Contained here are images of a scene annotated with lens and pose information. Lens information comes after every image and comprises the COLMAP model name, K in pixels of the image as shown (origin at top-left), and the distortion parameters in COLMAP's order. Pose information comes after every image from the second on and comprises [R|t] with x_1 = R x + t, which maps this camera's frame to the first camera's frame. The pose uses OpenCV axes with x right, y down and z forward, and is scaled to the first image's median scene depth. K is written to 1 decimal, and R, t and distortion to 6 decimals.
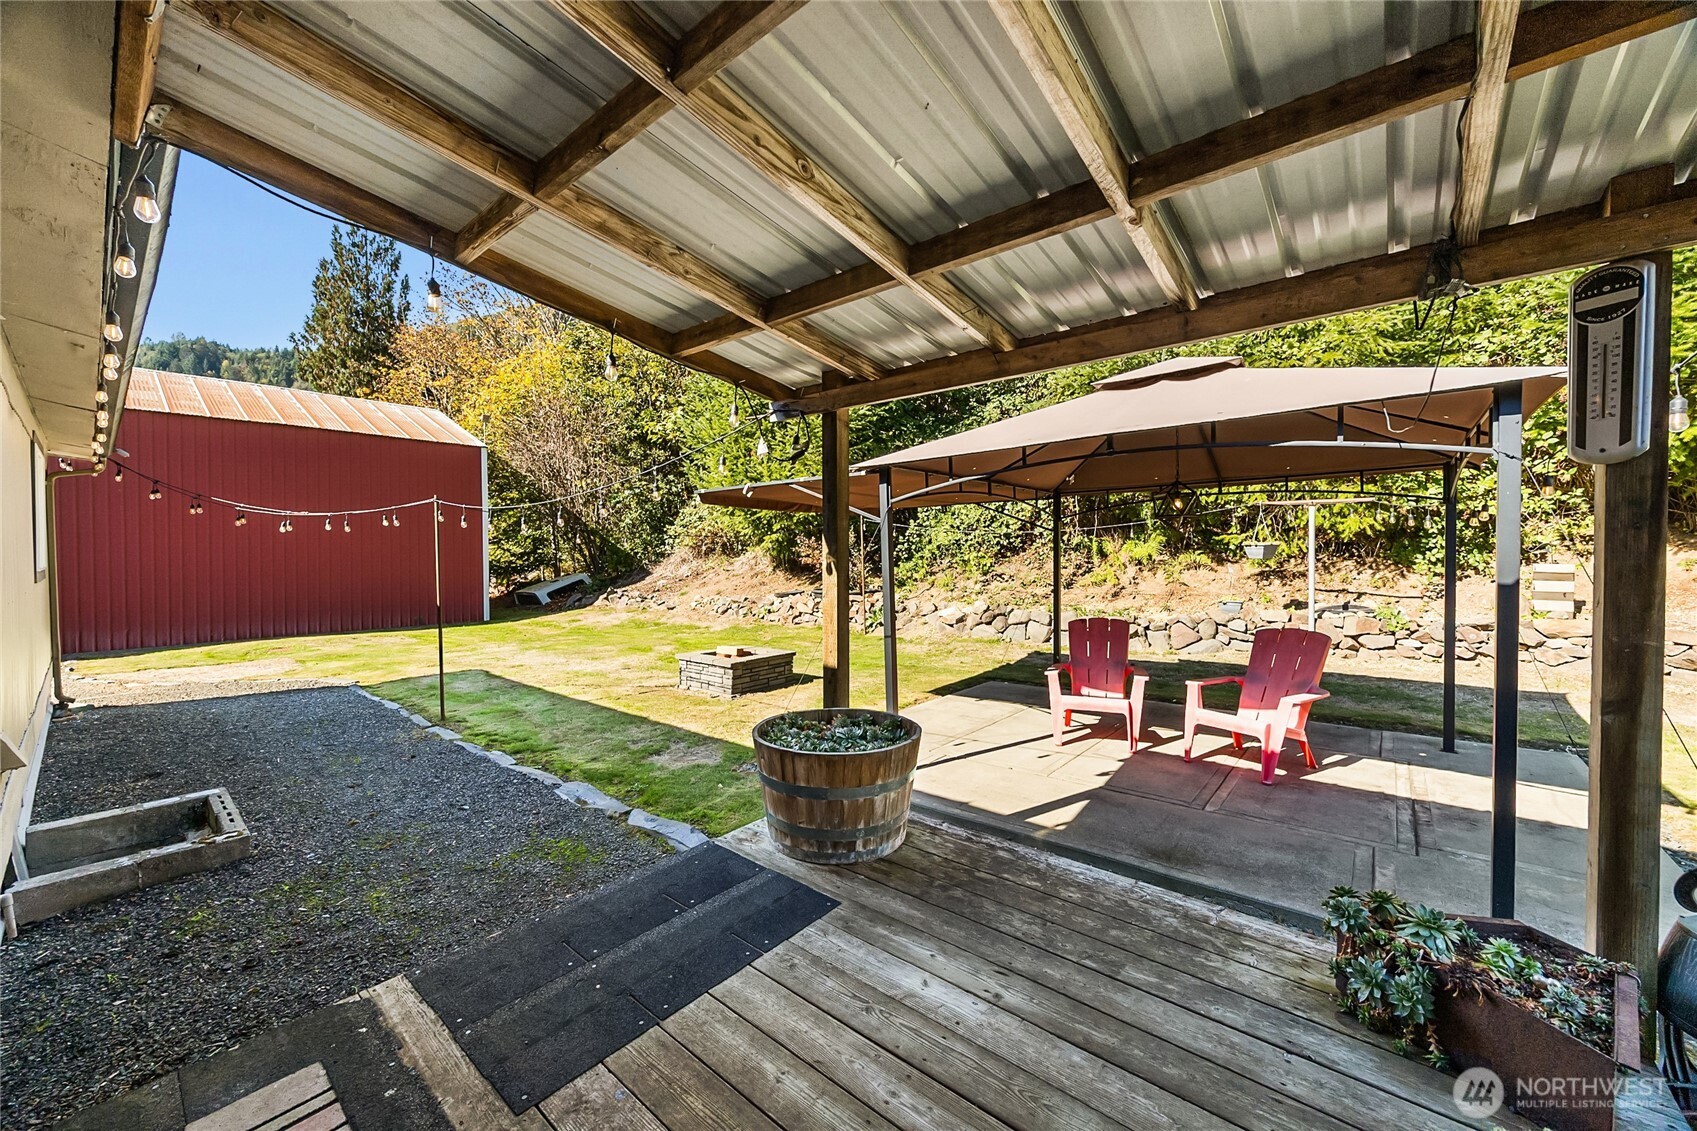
lens RADIAL K [[651.8, 0, 844.3], [0, 651.8, 560.9], [0, 0, 1]] dist [-0.001969, -0.000100]
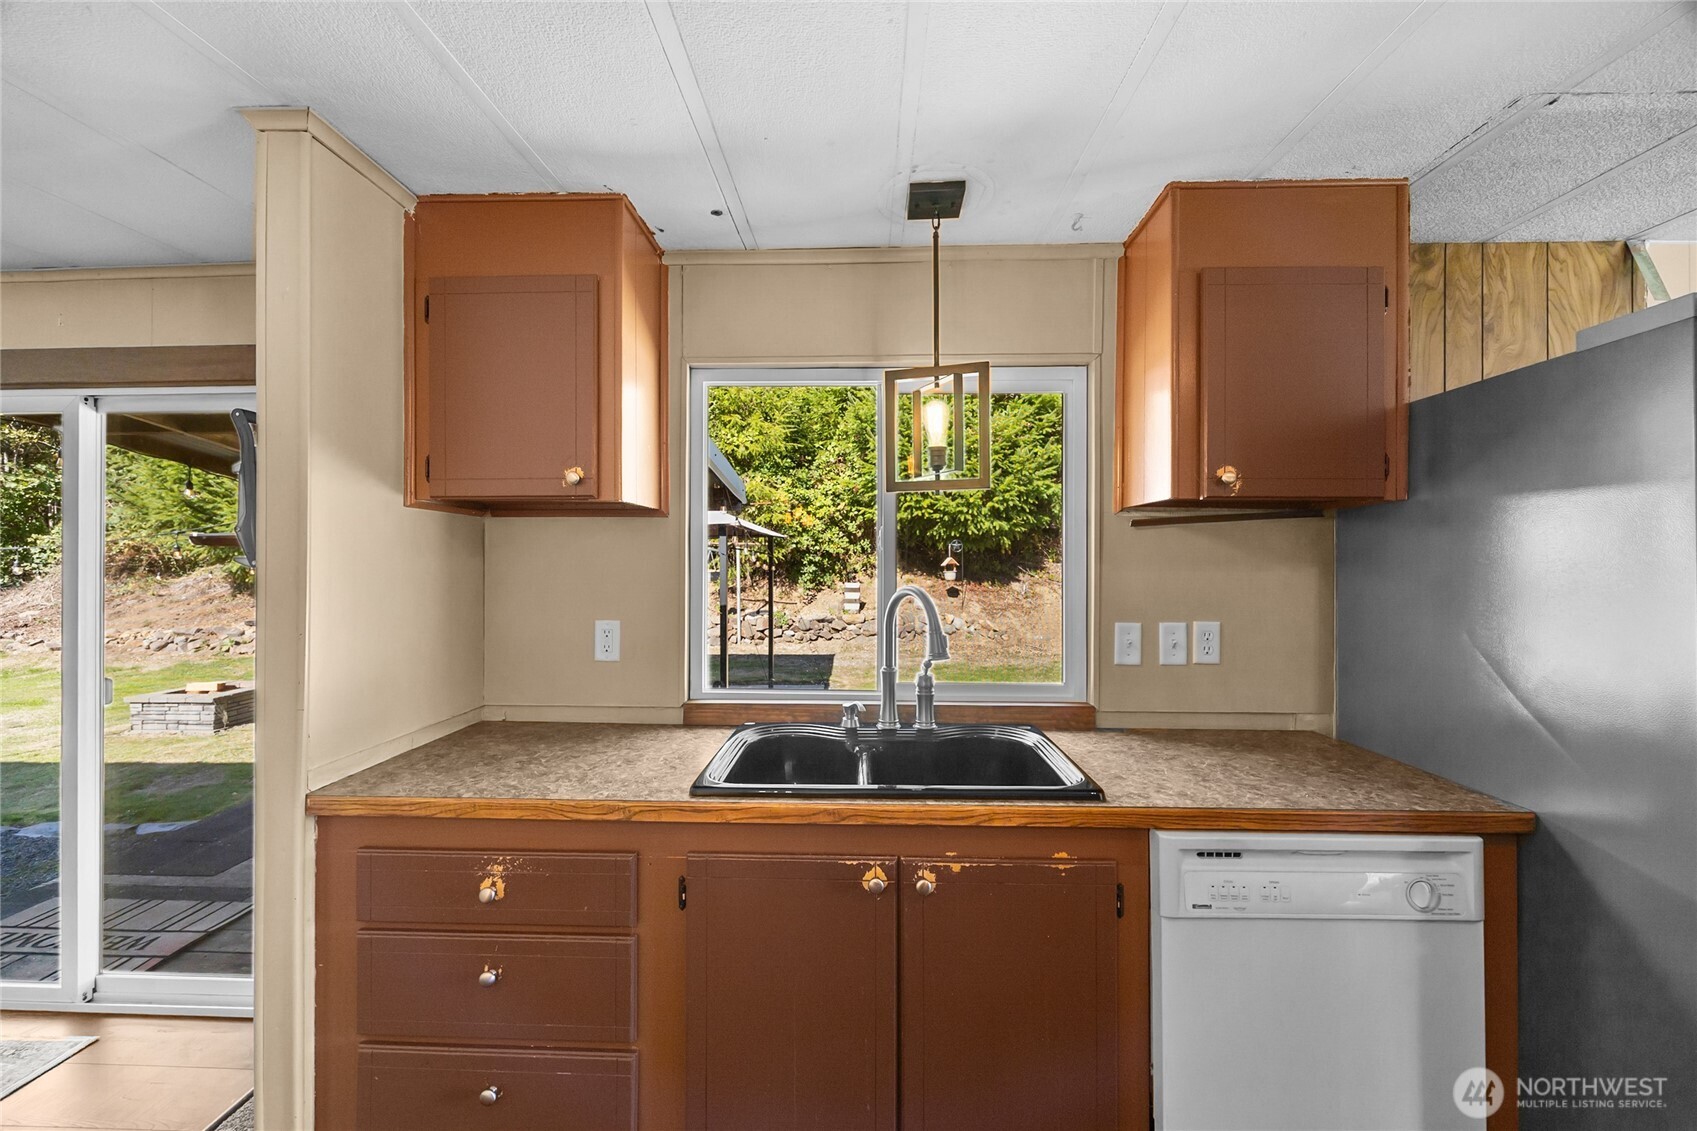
lens RADIAL K [[651.8, 0, 844.3], [0, 651.8, 560.9], [0, 0, 1]] dist [-0.001969, -0.000100]
pose [[0.785878, 0.001173, 0.618381, -0.027281], [0.006564, 0.999926, -0.010238, -0.031140], [-0.618347, 0.012105, 0.785812, -0.327701]]
